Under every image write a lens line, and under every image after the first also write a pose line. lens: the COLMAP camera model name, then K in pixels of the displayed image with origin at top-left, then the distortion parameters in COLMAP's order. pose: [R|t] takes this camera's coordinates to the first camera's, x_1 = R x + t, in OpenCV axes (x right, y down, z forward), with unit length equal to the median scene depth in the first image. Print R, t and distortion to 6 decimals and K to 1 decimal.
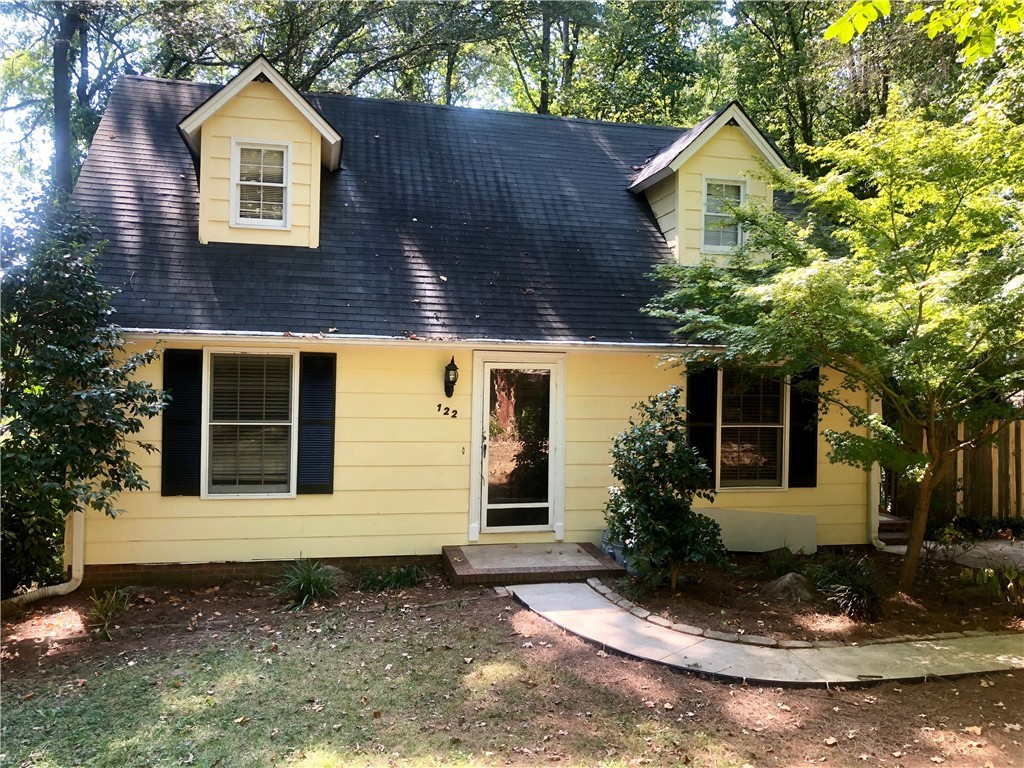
lens RADIAL K [[816.5, 0, 512.0], [0, 816.5, 384.0], [0, 0, 1]] dist [0.112234, -0.278597]
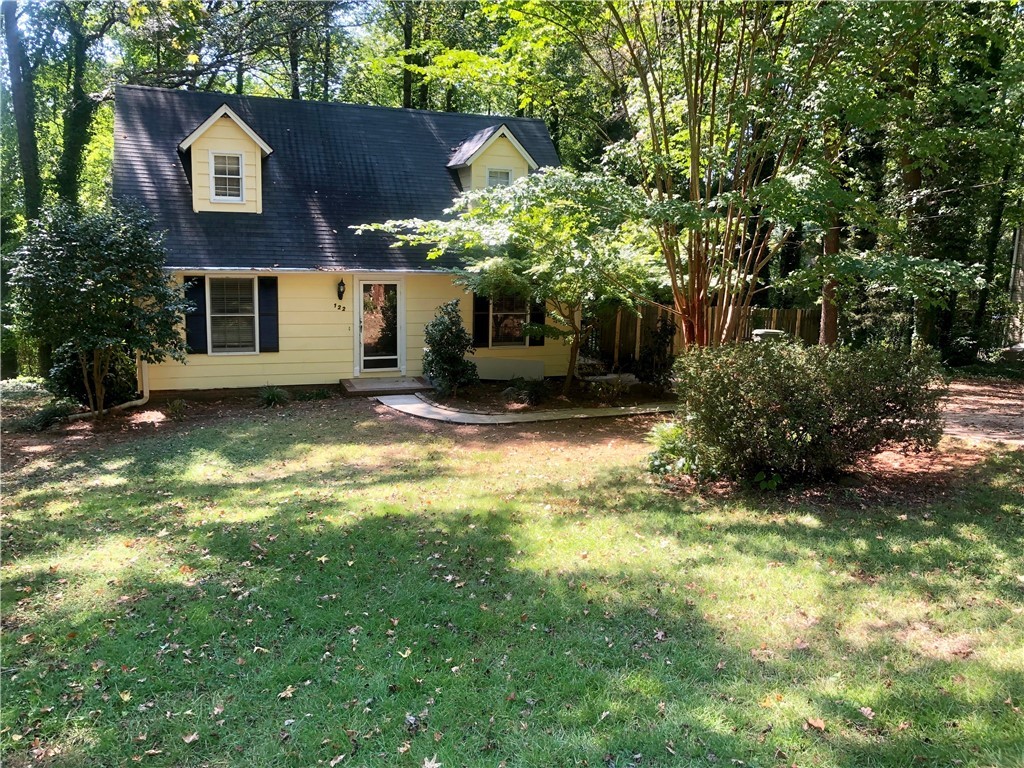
lens RADIAL K [[816.5, 0, 512.0], [0, 816.5, 384.0], [0, 0, 1]] dist [0.112234, -0.278597]
pose [[0.990160, -0.015660, 0.139058, 0.045630], [-0.009169, 0.984323, 0.176138, -0.128332], [-0.139637, -0.175679, 0.974494, -0.903551]]
